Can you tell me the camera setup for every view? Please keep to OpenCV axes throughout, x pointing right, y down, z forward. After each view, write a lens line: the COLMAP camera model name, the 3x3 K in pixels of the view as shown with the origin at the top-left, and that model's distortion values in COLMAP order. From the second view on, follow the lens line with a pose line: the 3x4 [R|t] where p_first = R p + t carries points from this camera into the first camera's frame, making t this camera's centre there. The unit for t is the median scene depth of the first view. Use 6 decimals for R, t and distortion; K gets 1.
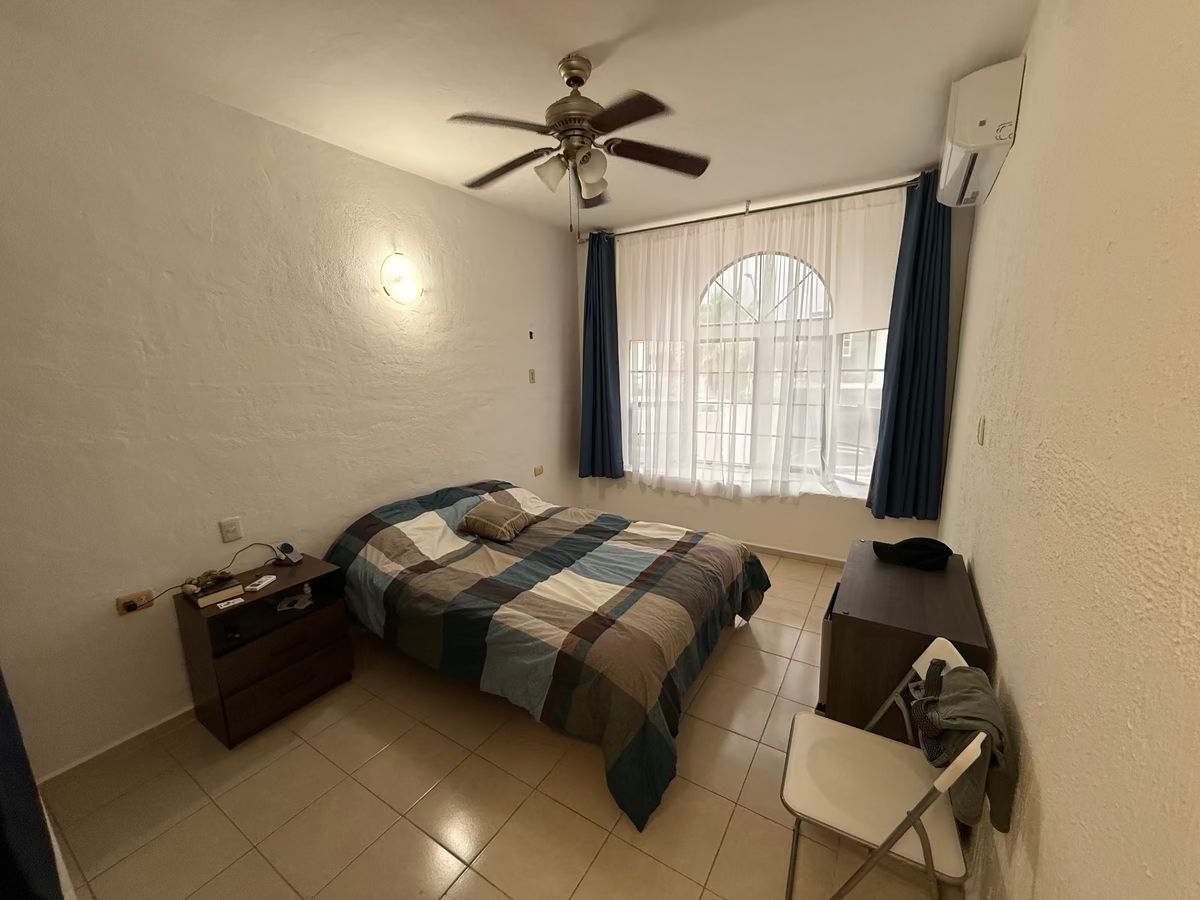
lens RADIAL K [[476.6, 0, 597.6], [0, 476.6, 453.7], [0, 0, 1]] dist [-0.002109, -0.000251]
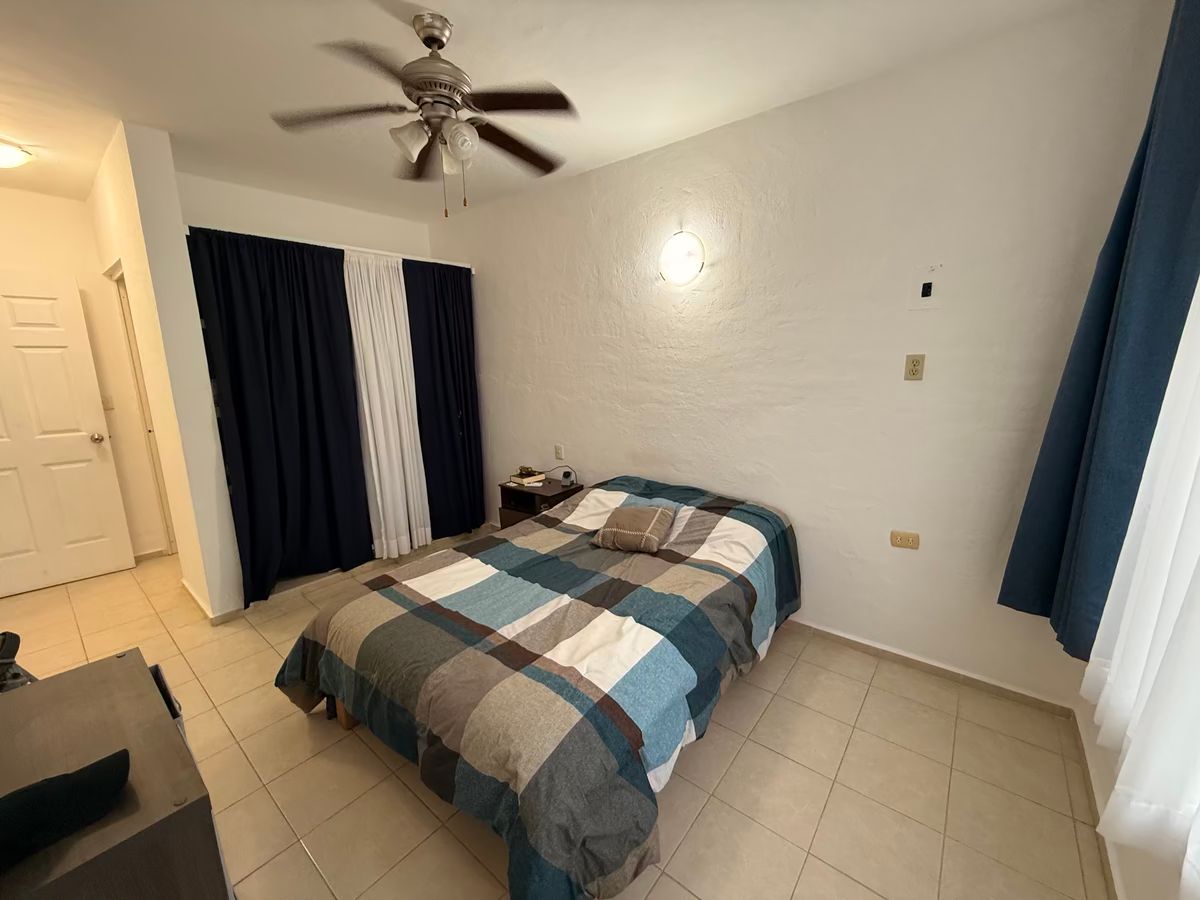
lens RADIAL K [[476.6, 0, 597.6], [0, 476.6, 453.7], [0, 0, 1]] dist [-0.002109, -0.000251]
pose [[-0.119155, 0.217367, -0.968790, 0.626601], [-0.166959, 0.957460, 0.235360, -0.189731], [0.978737, 0.189793, -0.077795, 0.988666]]
